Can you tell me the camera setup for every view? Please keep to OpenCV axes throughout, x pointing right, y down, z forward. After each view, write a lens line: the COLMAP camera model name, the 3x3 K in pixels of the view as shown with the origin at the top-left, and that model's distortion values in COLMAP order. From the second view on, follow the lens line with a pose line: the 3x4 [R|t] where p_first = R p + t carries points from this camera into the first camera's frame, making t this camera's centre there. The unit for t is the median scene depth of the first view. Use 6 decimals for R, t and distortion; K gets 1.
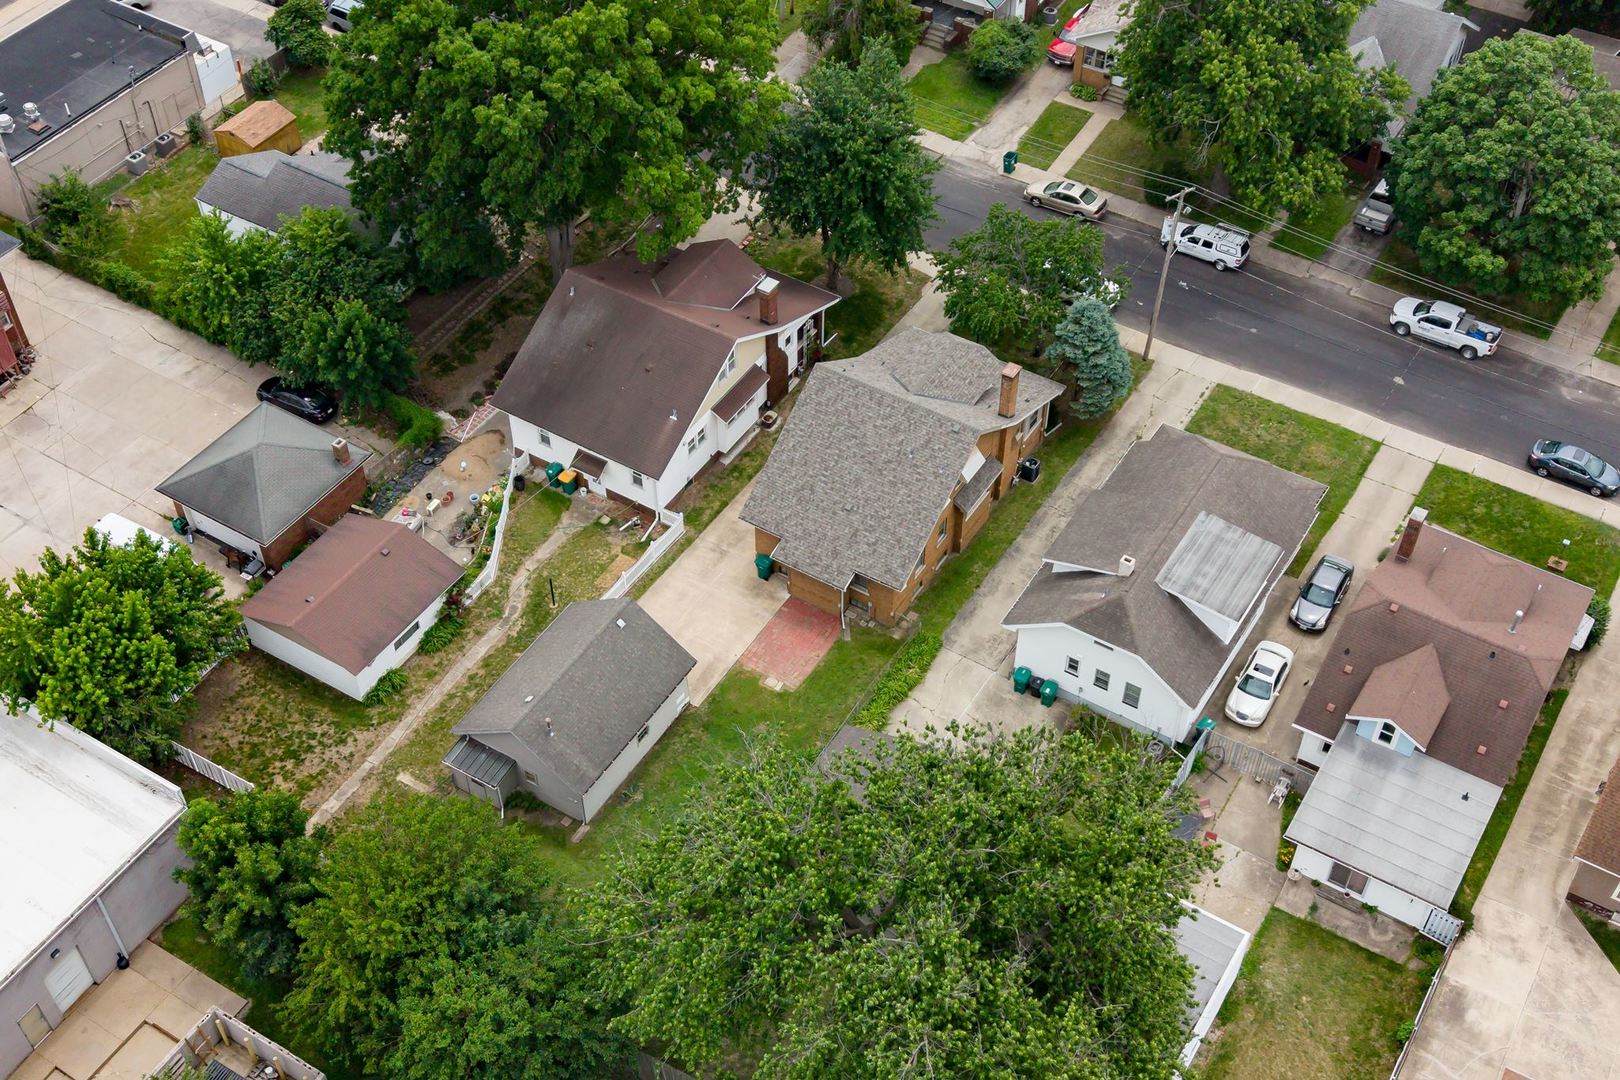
lens RADIAL K [[1922.1, 0, 810.0], [0, 1922.1, 540.0], [0, 0, 1]] dist [-0.003126, 0.005200]
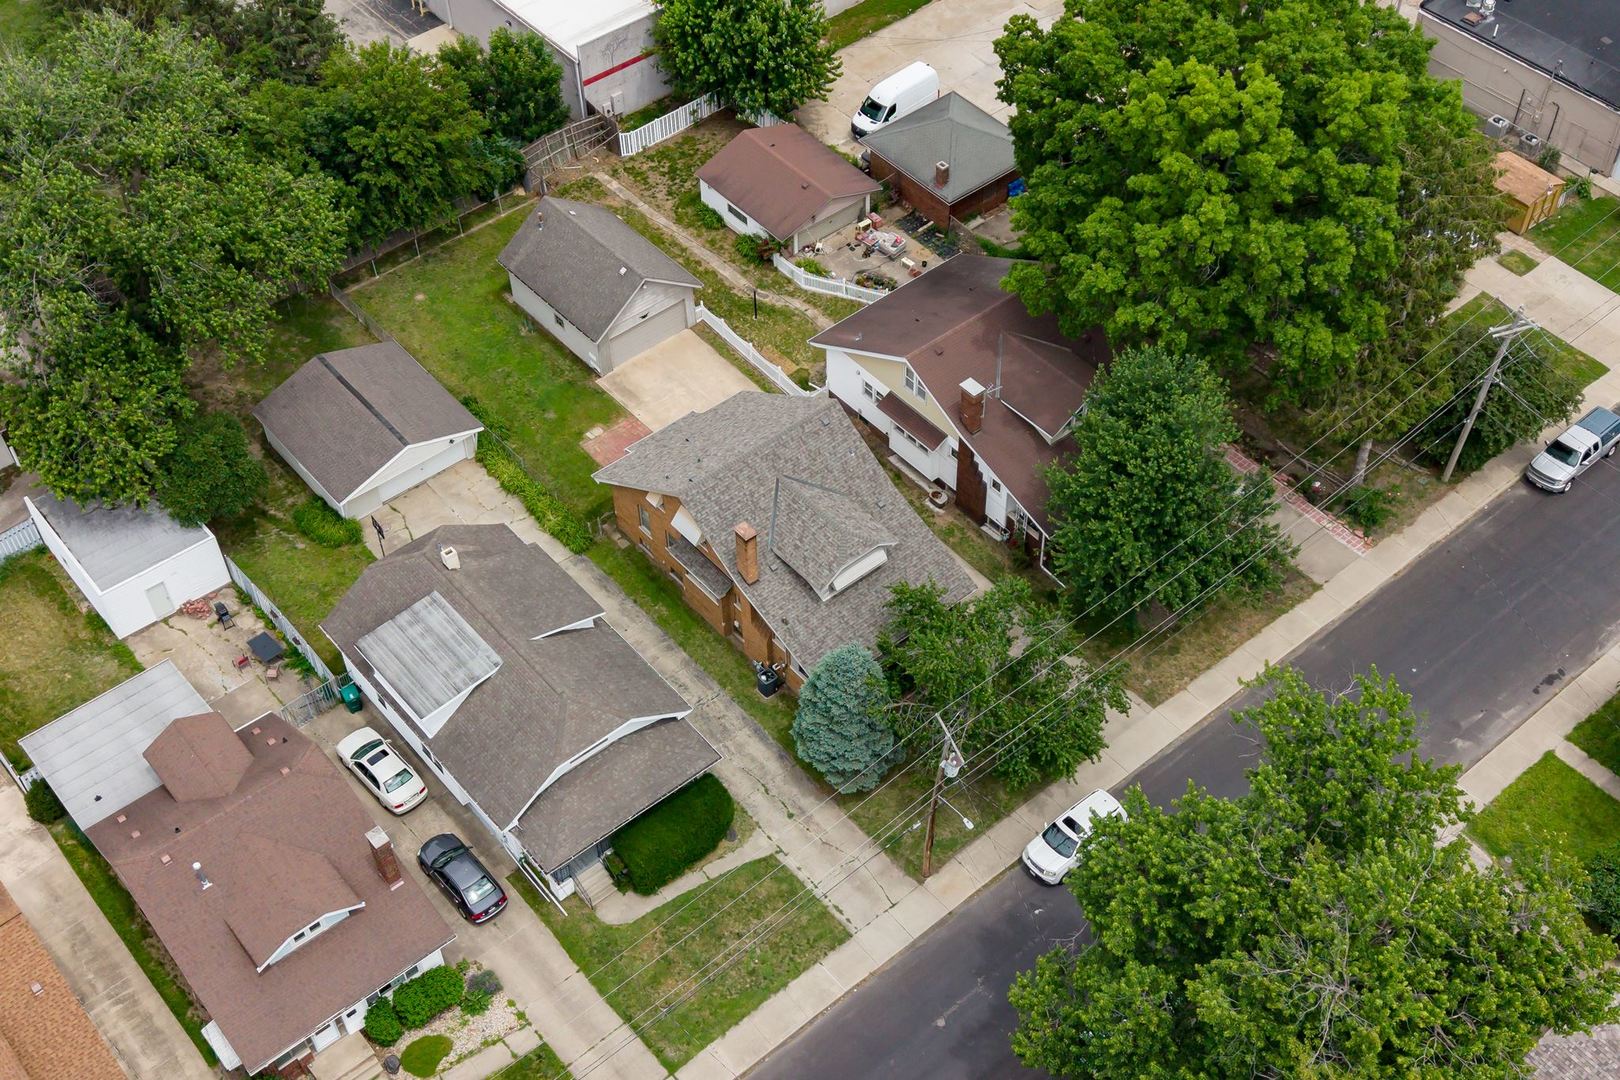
lens RADIAL K [[1922.1, 0, 810.0], [0, 1922.1, 540.0], [0, 0, 1]] dist [-0.003126, 0.005200]
pose [[-0.307351, 0.705550, -0.638541, 0.678398], [-0.681209, 0.305406, 0.665343, -0.710593], [0.664447, 0.639474, 0.386760, 0.701330]]
